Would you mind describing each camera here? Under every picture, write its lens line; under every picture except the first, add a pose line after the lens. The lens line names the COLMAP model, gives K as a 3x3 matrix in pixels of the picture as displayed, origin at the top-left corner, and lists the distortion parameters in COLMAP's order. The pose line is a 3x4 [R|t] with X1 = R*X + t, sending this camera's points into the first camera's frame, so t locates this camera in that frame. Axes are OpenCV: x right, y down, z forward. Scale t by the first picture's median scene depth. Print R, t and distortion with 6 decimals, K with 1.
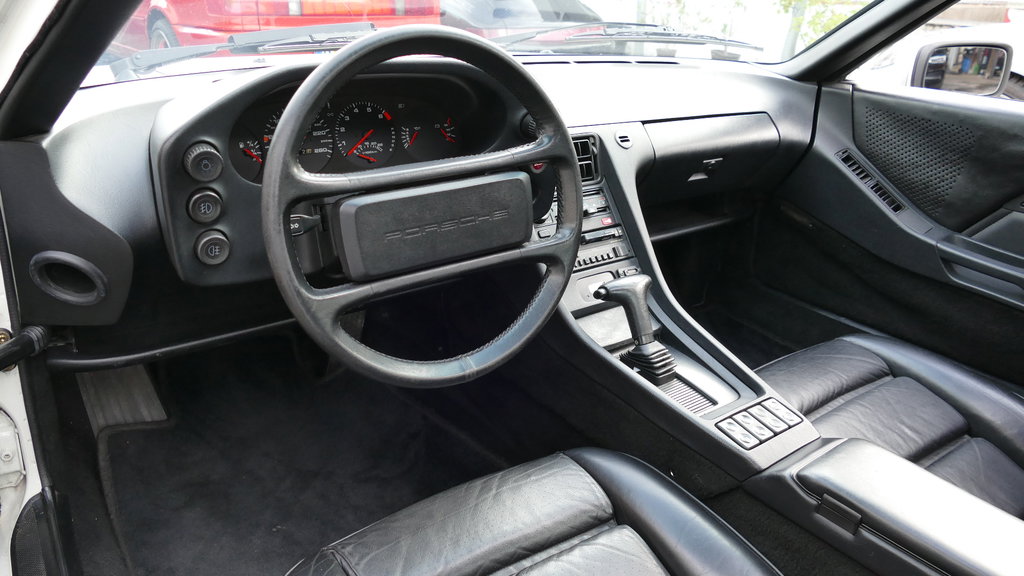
lens RADIAL K [[725.9, 0, 511.7], [0, 725.9, 288.4], [0, 0, 1]] dist [-0.004700, -0.000941]
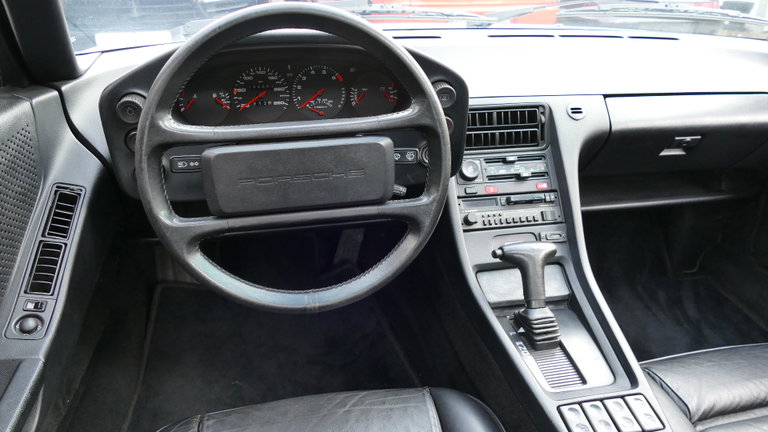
lens RADIAL K [[544.5, 0, 389.0], [0, 544.5, 217.3], [0, 0, 1]] dist [-0.004700, -0.000941]
pose [[0.906570, 0.153410, -0.393188, 0.280826], [-0.141595, 0.988160, 0.059076, -0.070001], [0.397596, 0.002117, 0.917558, 0.191428]]
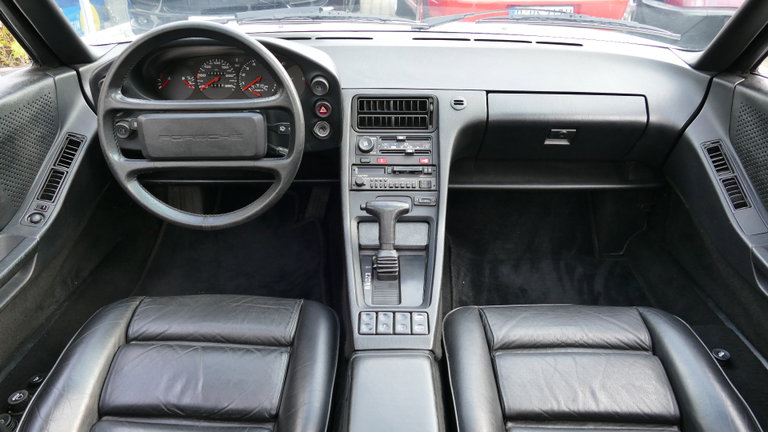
lens RADIAL K [[544.5, 0, 385.9], [0, 544.5, 215.5], [0, 0, 1]] dist [-0.004700, -0.000941]
pose [[0.803504, 0.242122, -0.543836, 0.735160], [-0.210331, 0.970096, 0.121140, -0.114384], [0.556904, 0.017049, 0.830402, 0.127799]]
